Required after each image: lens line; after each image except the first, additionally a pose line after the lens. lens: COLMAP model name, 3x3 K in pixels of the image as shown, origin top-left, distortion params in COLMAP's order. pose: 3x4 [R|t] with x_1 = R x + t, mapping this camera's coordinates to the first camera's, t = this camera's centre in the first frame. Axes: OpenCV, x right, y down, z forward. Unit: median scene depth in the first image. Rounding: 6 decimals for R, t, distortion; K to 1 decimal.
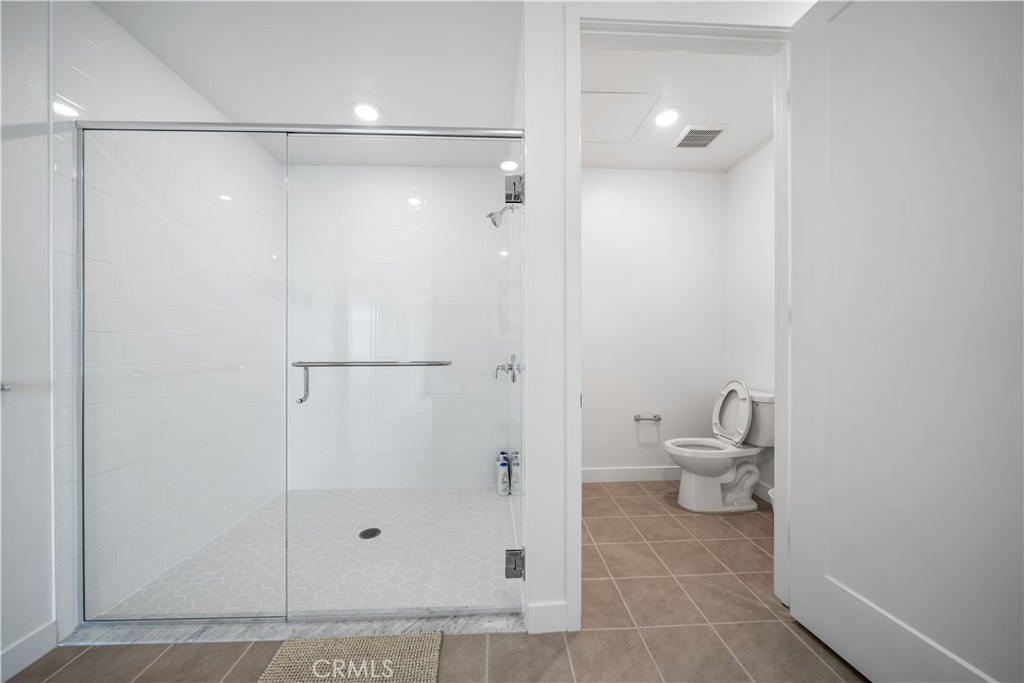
lens RADIAL K [[359.5, 0, 513.2], [0, 359.5, 344.9], [0, 0, 1]] dist [-0.000232, -0.000085]
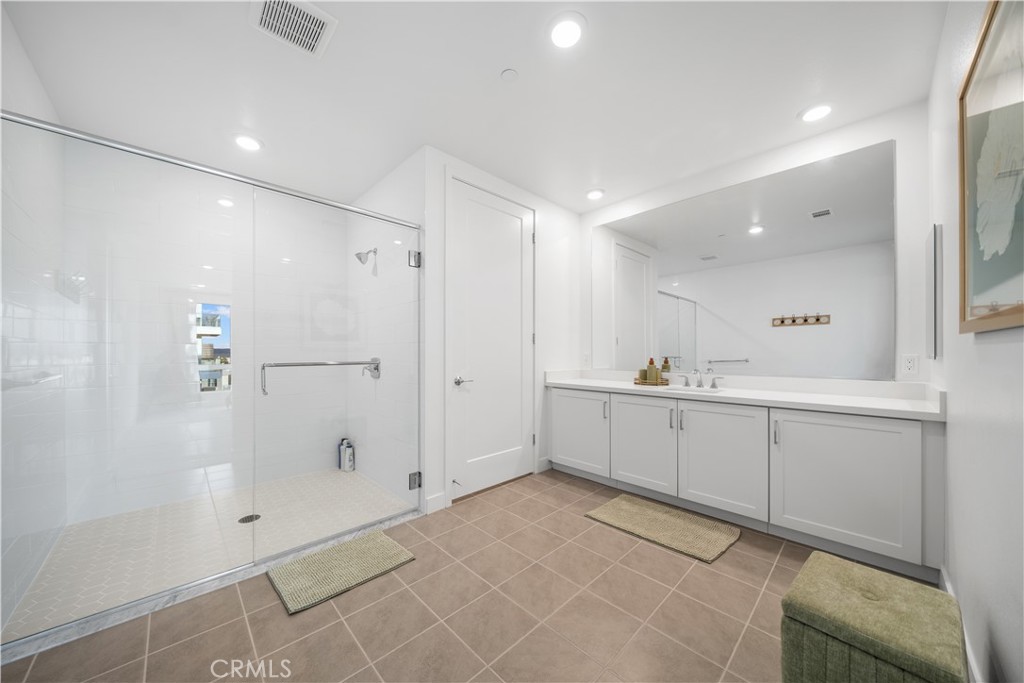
lens RADIAL K [[348.9, 0, 509.7], [0, 348.9, 351.7], [0, 0, 1]] dist [-0.000042, -0.000179]
pose [[0.755887, -0.001006, 0.654701, -0.752384], [0.001788, 0.999998, -0.000527, 0.001695], [-0.654699, 0.001569, 0.755888, -0.550748]]
